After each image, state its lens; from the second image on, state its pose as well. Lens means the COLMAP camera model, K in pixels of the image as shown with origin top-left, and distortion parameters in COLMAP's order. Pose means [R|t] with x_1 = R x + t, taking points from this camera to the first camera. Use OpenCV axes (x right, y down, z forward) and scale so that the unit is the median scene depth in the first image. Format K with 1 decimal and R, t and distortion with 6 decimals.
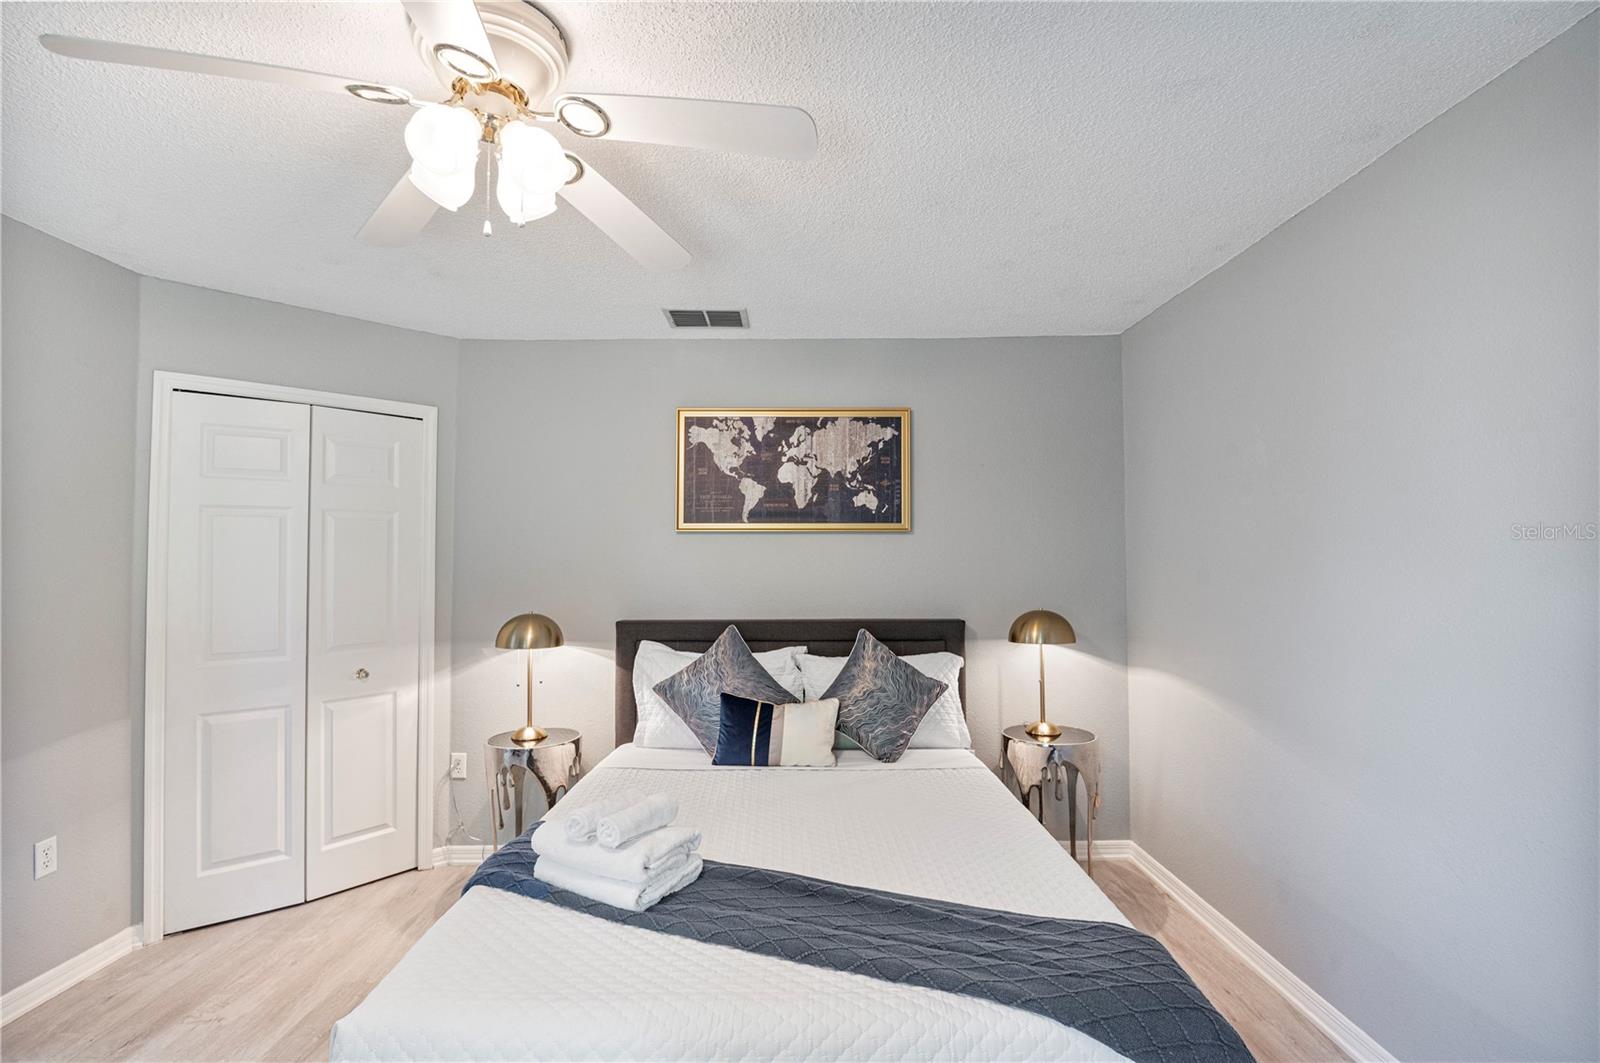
lens RADIAL K [[735.5, 0, 813.3], [0, 735.5, 532.1], [0, 0, 1]] dist [-0.009527, -0.006664]
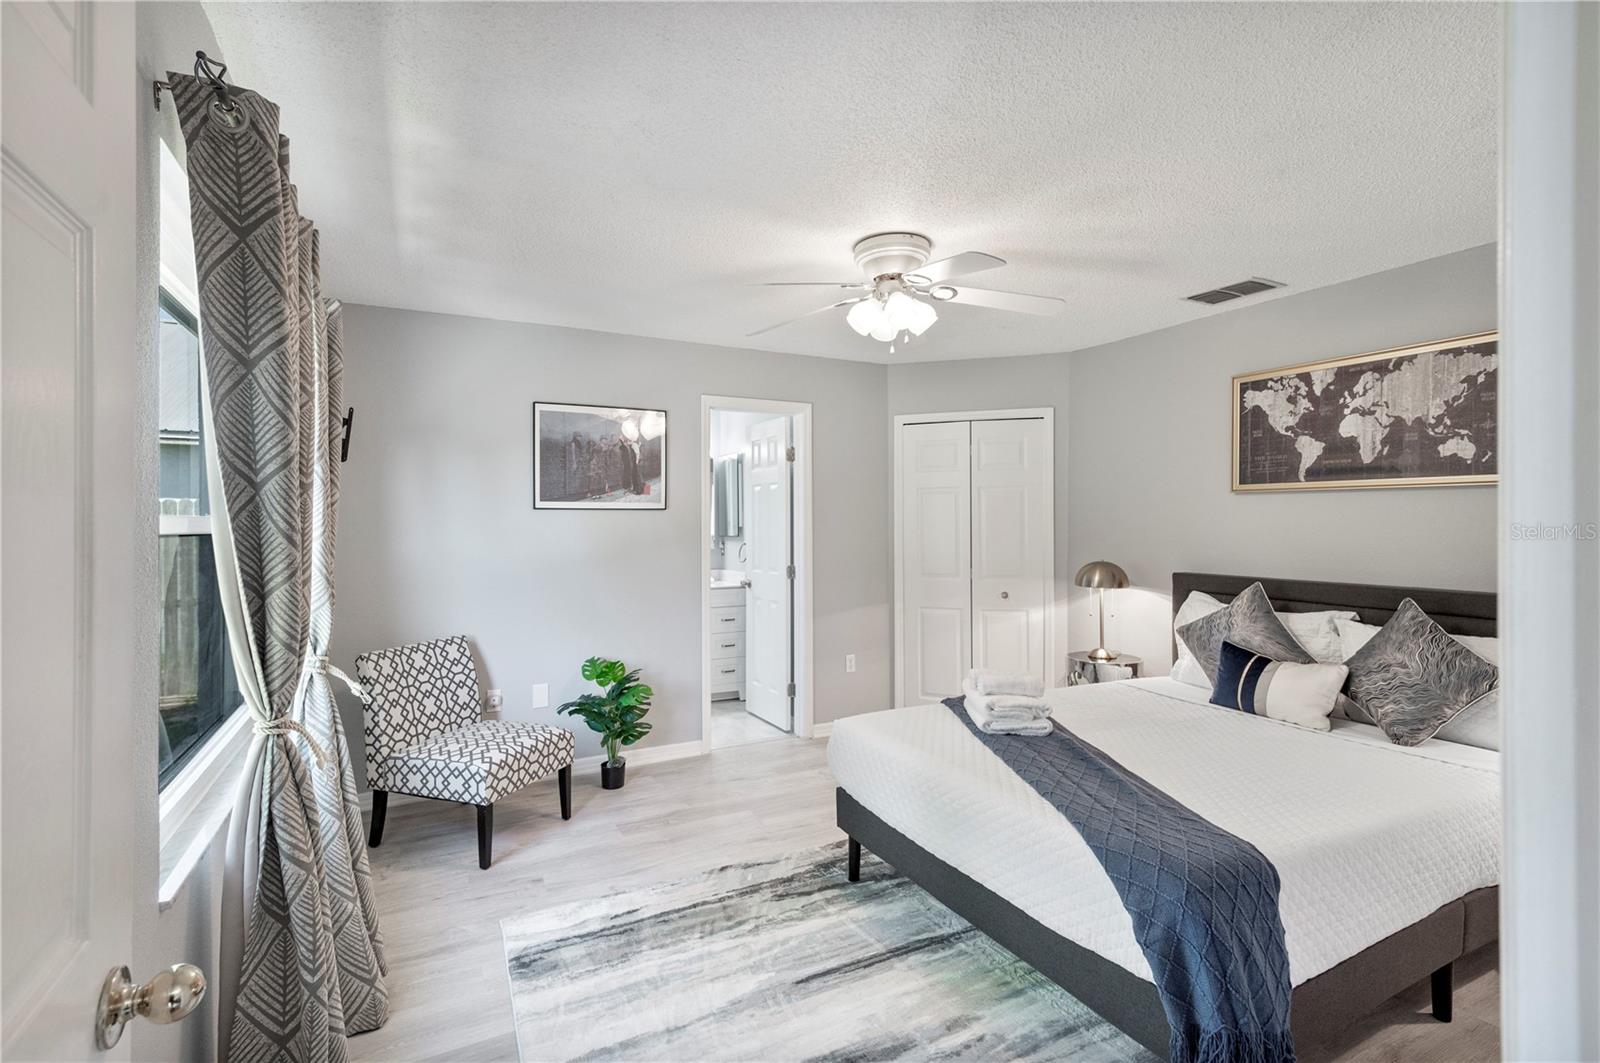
lens RADIAL K [[735.5, 0, 783.2], [0, 735.5, 520.9], [0, 0, 1]] dist [-0.009527, -0.006664]
pose [[0.432605, 0.003145, -0.901578, 0.486367], [0.031958, 0.999312, 0.018820, -0.000875], [0.901017, -0.036954, 0.432207, -0.046574]]
